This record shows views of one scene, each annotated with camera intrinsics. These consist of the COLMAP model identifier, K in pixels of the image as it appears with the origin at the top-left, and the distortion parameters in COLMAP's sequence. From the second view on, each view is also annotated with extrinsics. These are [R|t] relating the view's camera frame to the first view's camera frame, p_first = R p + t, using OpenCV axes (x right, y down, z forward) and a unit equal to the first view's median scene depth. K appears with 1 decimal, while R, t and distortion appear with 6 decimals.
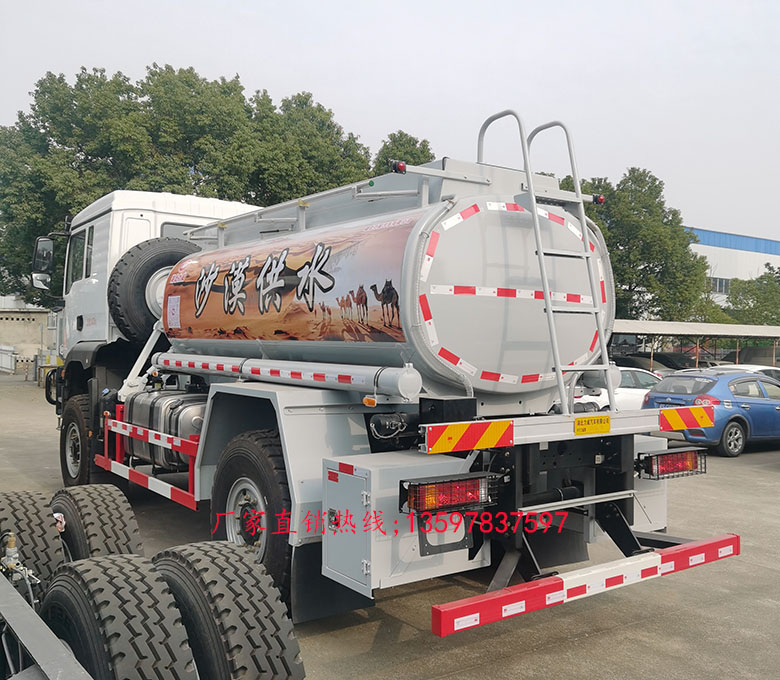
lens RADIAL K [[794.0, 0, 402.2], [0, 794.0, 312.8], [0, 0, 1]] dist [0.037981, 0.000000]
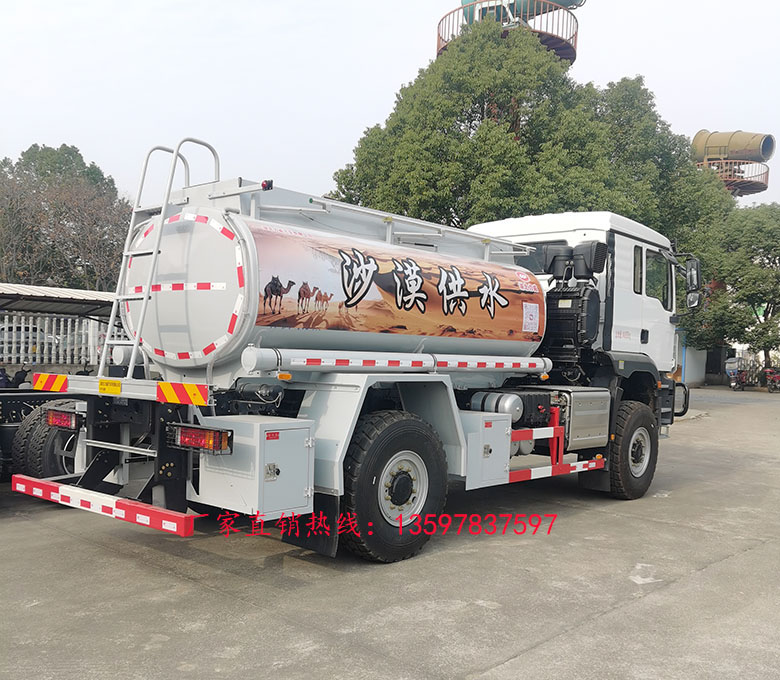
lens RADIAL K [[794.0, 0, 389.3], [0, 794.0, 344.3], [0, 0, 1]] dist [0.037981, 0.000000]
pose [[0.210432, -0.018477, -0.977434, 1.451210], [0.011011, 0.999803, -0.016529, 0.090712], [0.977546, -0.007284, 0.210594, 1.068206]]
